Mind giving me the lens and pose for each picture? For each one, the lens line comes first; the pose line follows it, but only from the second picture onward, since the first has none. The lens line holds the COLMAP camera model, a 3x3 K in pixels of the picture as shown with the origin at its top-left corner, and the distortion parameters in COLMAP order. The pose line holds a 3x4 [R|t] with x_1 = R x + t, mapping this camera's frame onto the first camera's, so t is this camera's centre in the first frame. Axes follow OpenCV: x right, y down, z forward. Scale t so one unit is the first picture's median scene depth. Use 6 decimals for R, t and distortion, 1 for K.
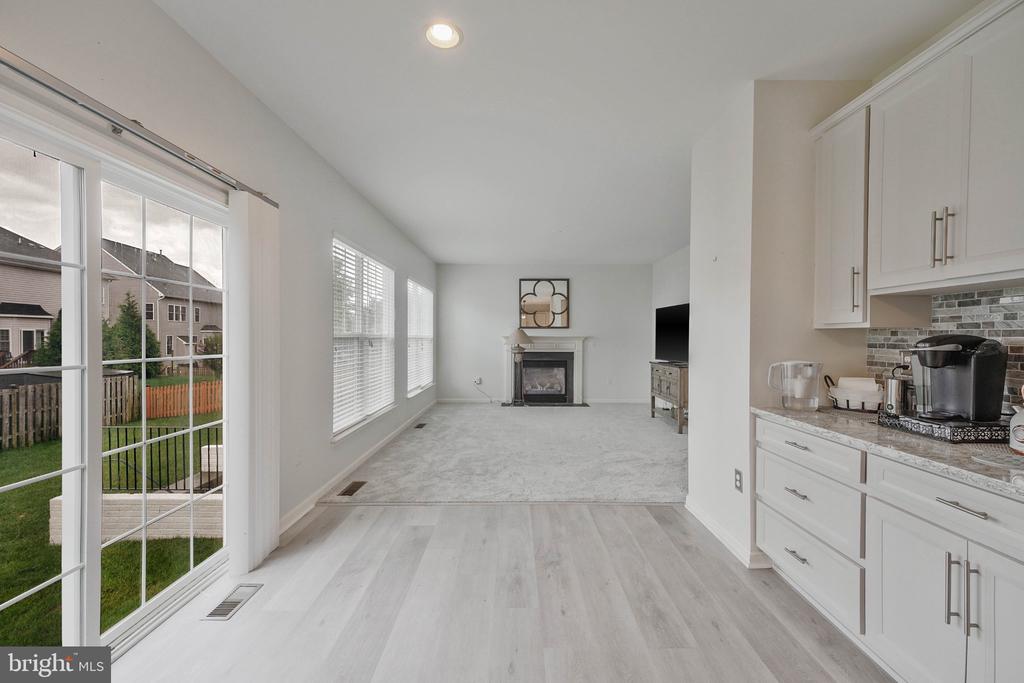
lens RADIAL K [[425.7, 0, 520.8], [0, 425.7, 340.9], [0, 0, 1]] dist [0.001678, -0.000130]
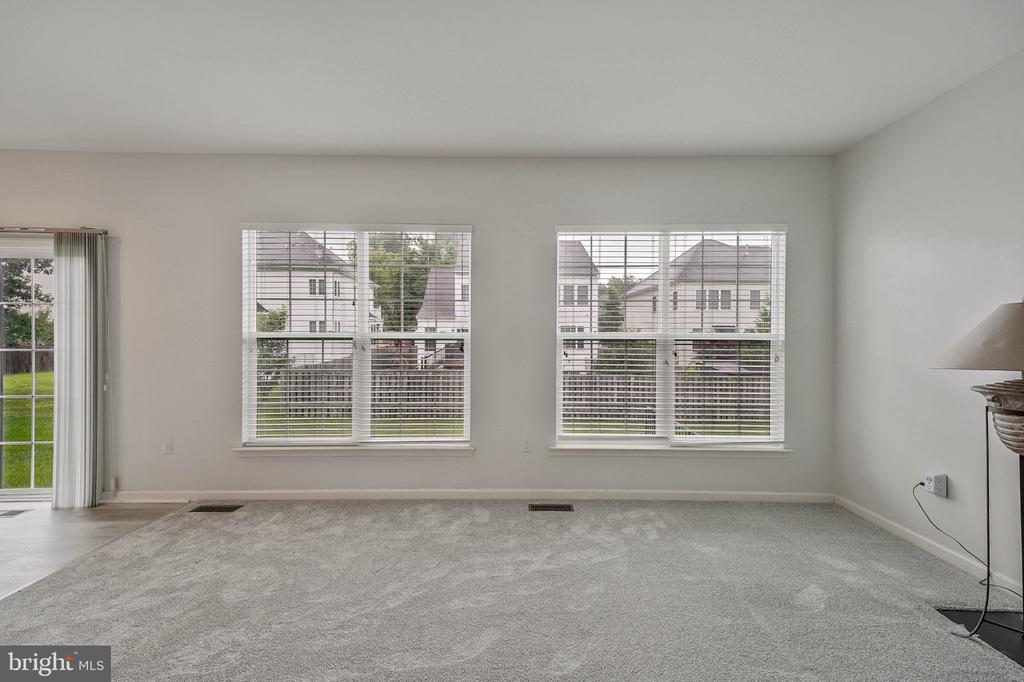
lens RADIAL K [[420.8, 0, 512.0], [0, 420.8, 341.0], [0, 0, 1]] dist [0.016037, -0.000159]
pose [[-0.020289, 0.004723, -0.999783, 0.418270], [-0.010906, 0.999928, 0.004945, -0.011164], [0.999735, 0.011004, -0.020236, 1.439975]]
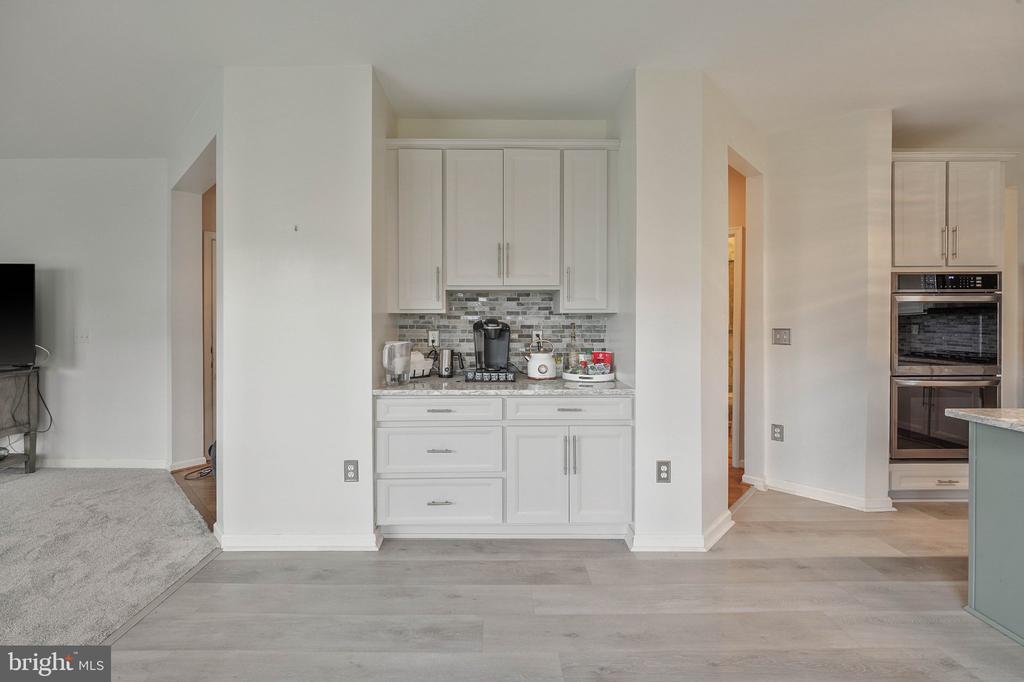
lens RADIAL K [[420.1, 0, 510.1], [0, 420.1, 323.7], [0, 0, 1]] dist [-0.000249, -0.000103]
pose [[0.008748, -0.006962, 0.999938, -0.271846], [0.009857, 0.999928, 0.006875, -0.002518], [-0.999913, 0.009796, 0.008816, 0.407431]]
